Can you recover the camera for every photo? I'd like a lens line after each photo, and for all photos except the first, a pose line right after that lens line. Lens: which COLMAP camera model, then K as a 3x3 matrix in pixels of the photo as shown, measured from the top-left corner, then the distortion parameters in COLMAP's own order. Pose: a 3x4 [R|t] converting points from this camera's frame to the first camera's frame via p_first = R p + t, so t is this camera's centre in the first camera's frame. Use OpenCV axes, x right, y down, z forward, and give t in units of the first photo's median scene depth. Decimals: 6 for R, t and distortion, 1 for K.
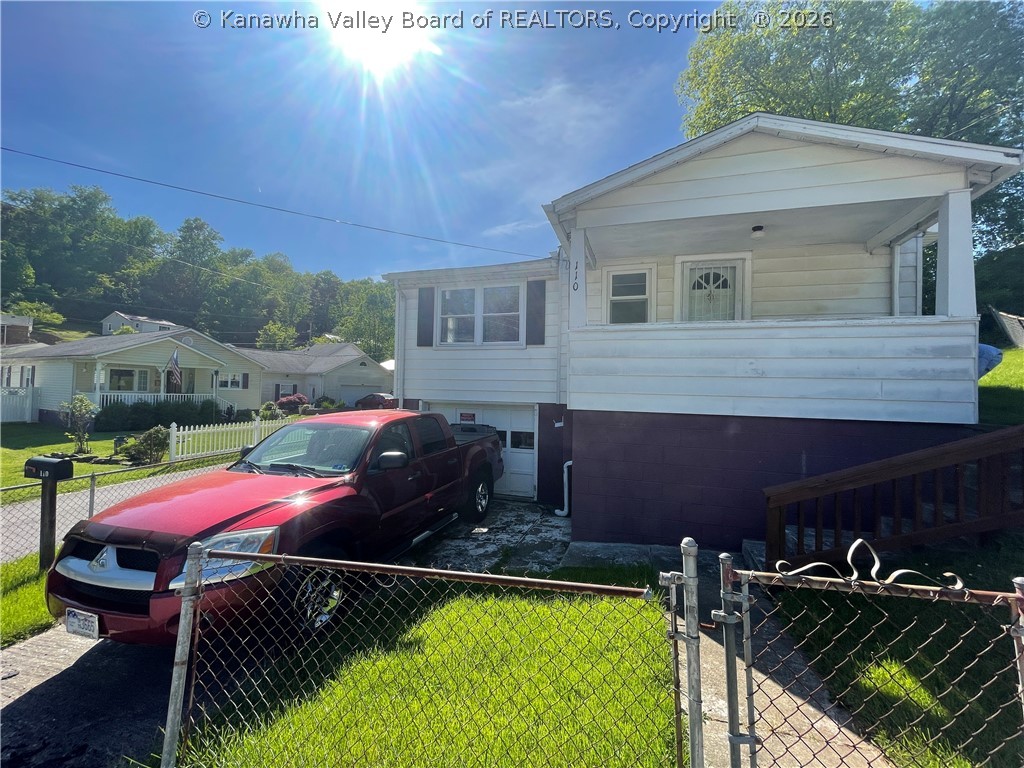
lens RADIAL K [[406.8, 0, 521.2], [0, 406.8, 381.2], [0, 0, 1]] dist [-0.002773, 0.000556]
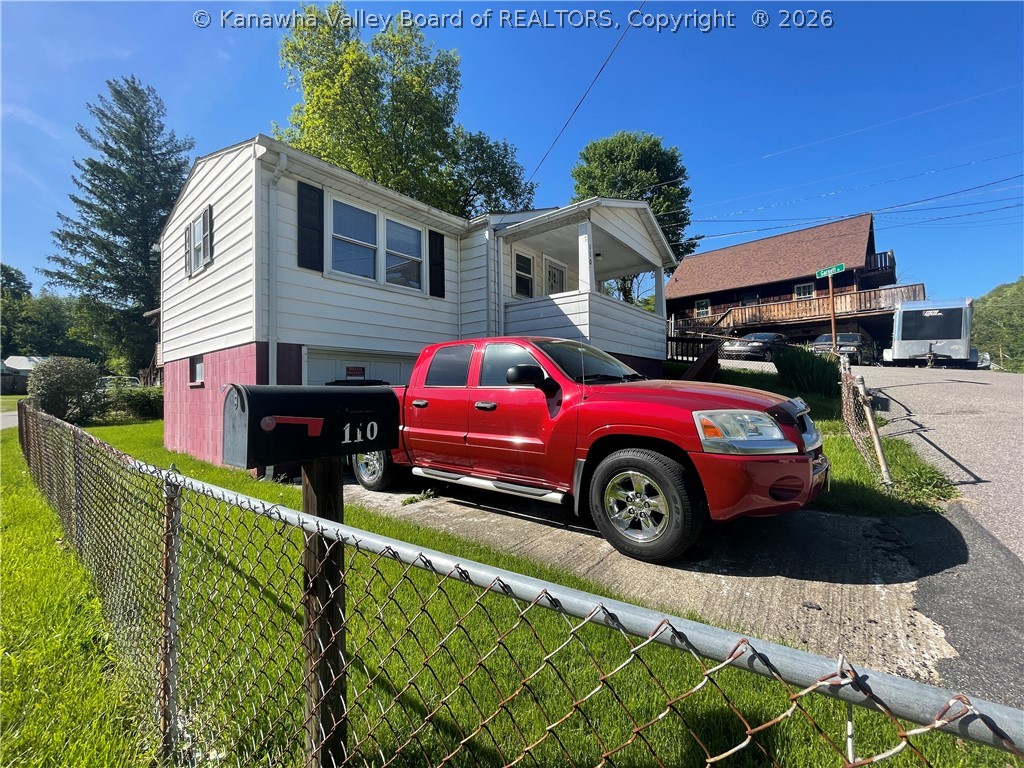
lens RADIAL K [[406.8, 0, 512.1], [0, 406.8, 380.0], [0, 0, 1]] dist [-0.002773, 0.000556]
pose [[0.389732, -0.005756, 0.920910, -0.950964], [-0.002352, 0.999971, 0.007246, 0.124963], [-0.920925, -0.004990, 0.389707, 0.518553]]
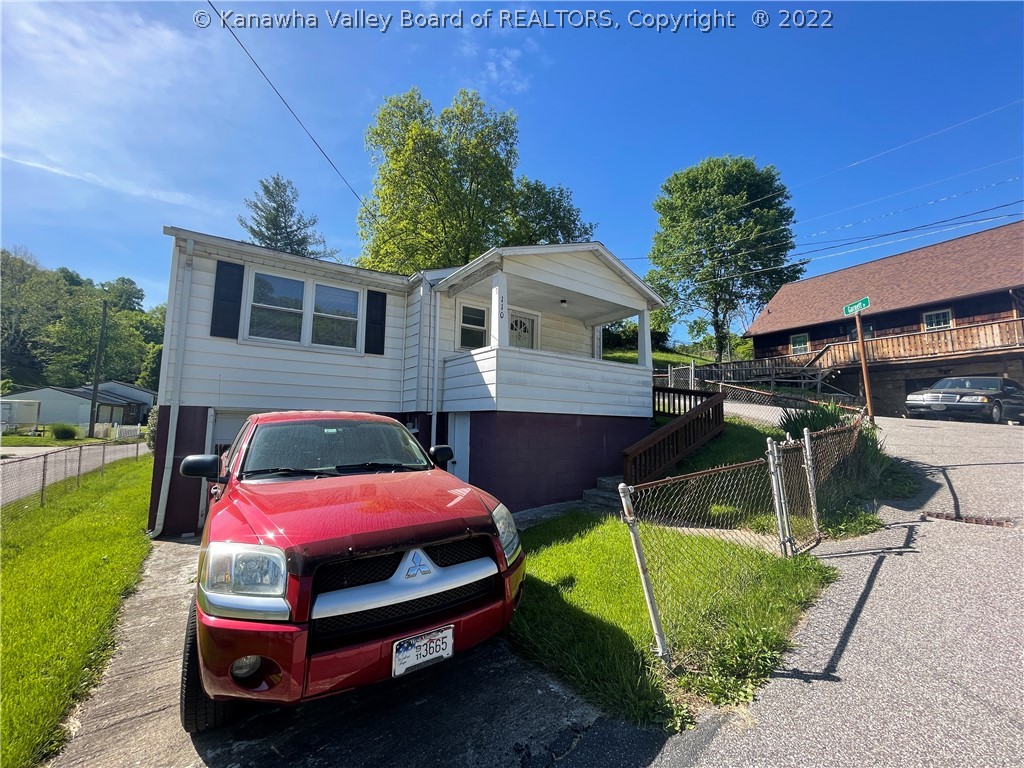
lens RADIAL K [[406.8, 0, 511.6], [0, 406.8, 382.0], [0, 0, 1]] dist [-0.002773, 0.000556]
pose [[0.619129, 0.070615, 0.782108, -0.628763], [-0.020228, 0.997052, -0.074009, 0.054593], [-0.785029, 0.030001, 0.618733, 0.133922]]
